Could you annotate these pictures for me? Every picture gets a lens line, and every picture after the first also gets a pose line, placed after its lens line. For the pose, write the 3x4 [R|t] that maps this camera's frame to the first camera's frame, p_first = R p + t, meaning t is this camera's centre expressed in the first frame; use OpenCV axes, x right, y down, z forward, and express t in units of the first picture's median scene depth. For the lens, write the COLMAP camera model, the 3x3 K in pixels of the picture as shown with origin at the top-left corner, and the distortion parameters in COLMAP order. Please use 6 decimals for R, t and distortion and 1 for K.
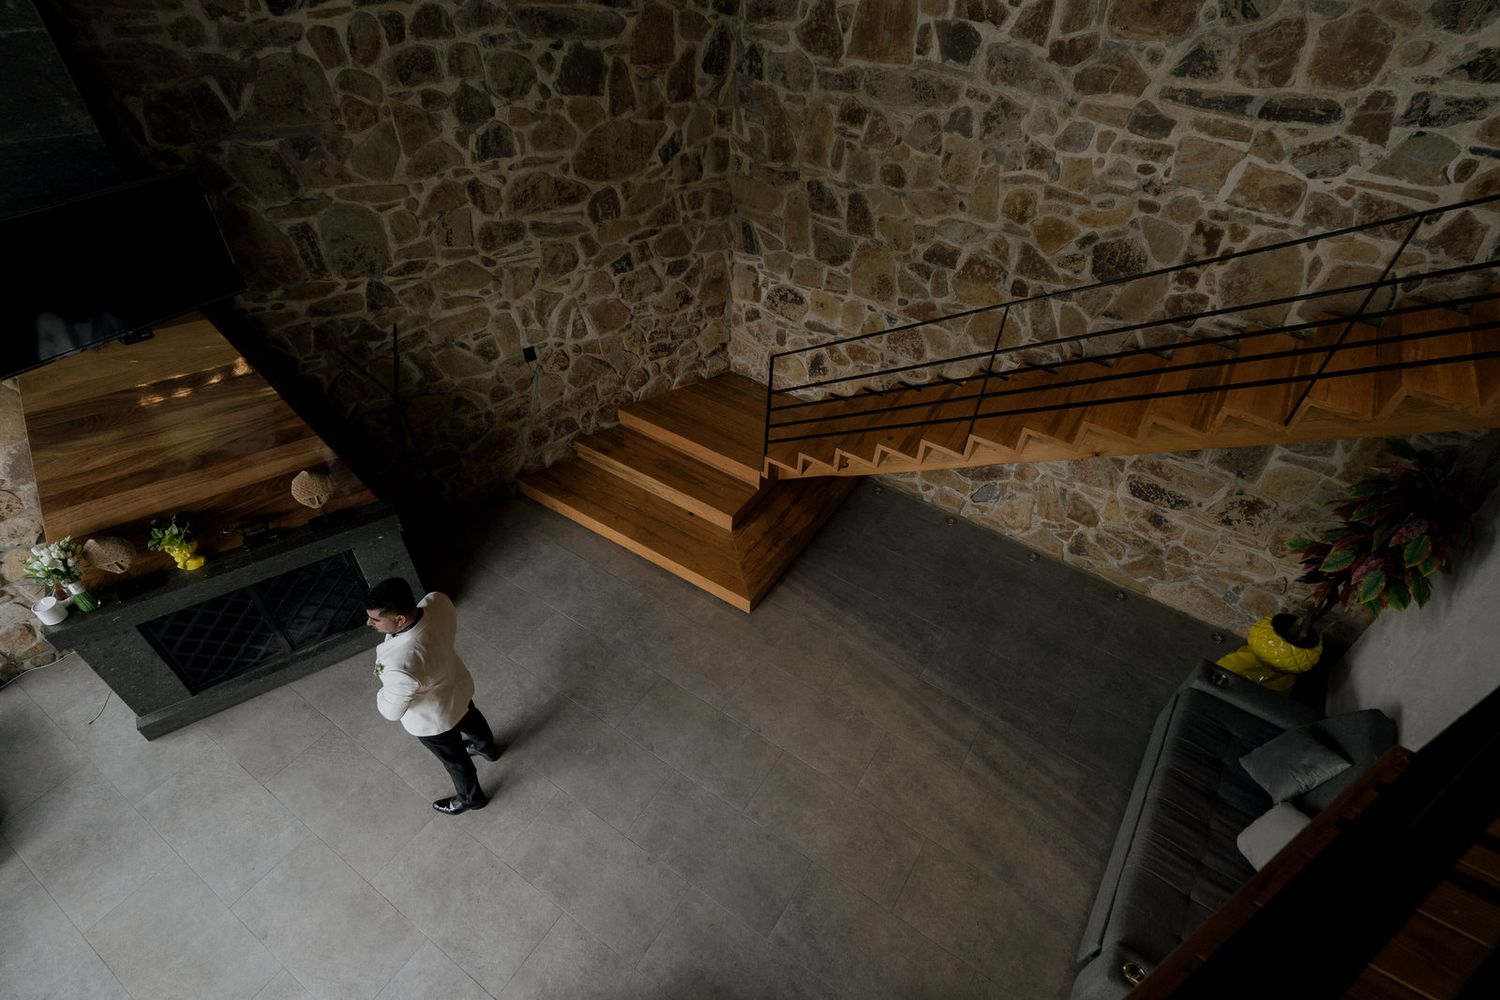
lens RADIAL K [[757.9, 0, 754.2], [0, 757.9, 494.6], [0, 0, 1]] dist [-0.002370, 0.000315]
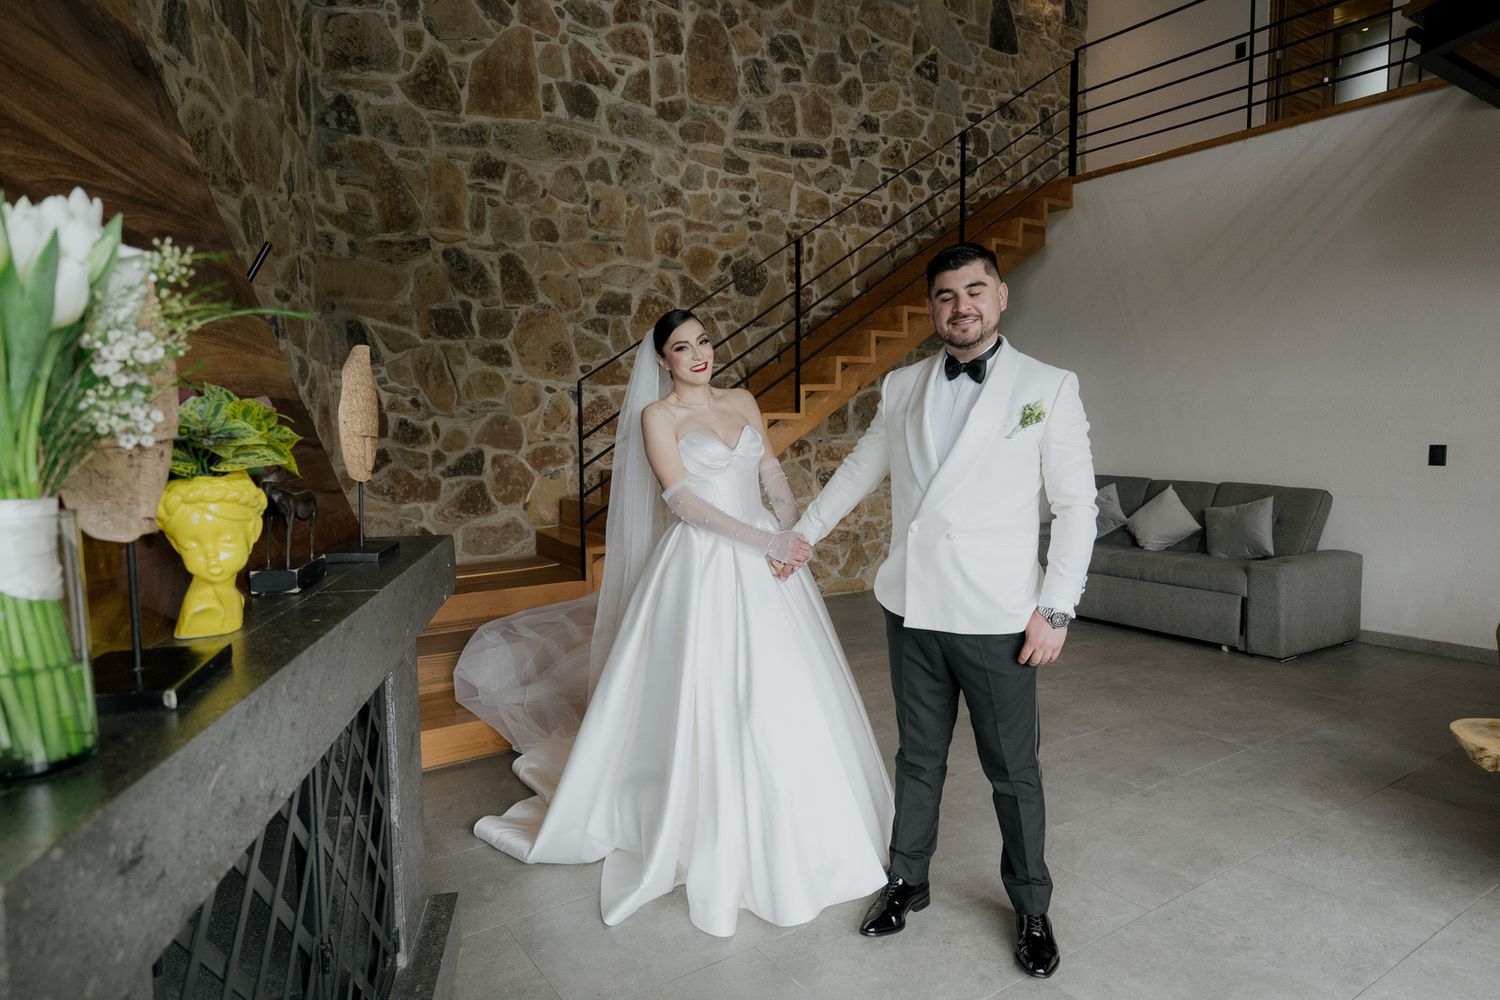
lens RADIAL K [[910.6, 0, 749.9], [0, 910.6, 501.0], [0, 0, 1]] dist [-0.000140, -0.000149]
pose [[0.386214, -0.120149, 0.914551, -0.814192], [0.647350, 0.741606, -0.175948, 0.191514], [-0.657097, 0.659988, 0.364197, 0.677876]]
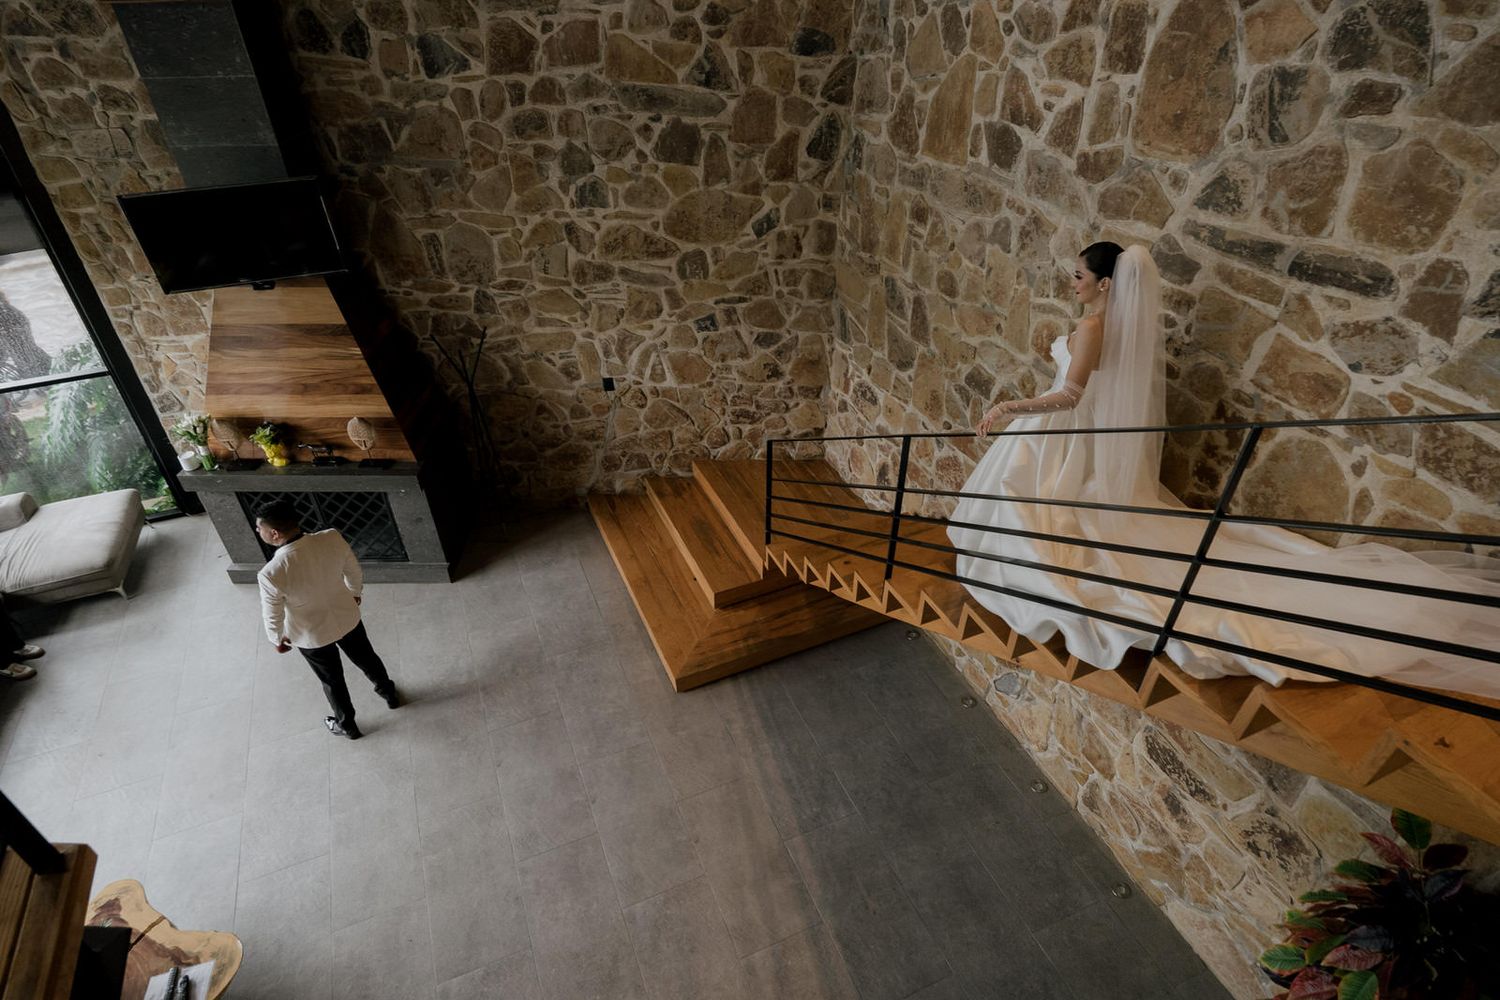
lens RADIAL K [[802.5, 0, 735.9], [0, 802.5, 485.6], [0, 0, 1]] dist [-0.006771, 0.004064]
pose [[0.828173, 0.289290, -0.480043, 0.519505], [-0.347609, 0.936985, -0.035037, -0.085258], [0.439657, 0.195883, 0.876545, 0.122998]]
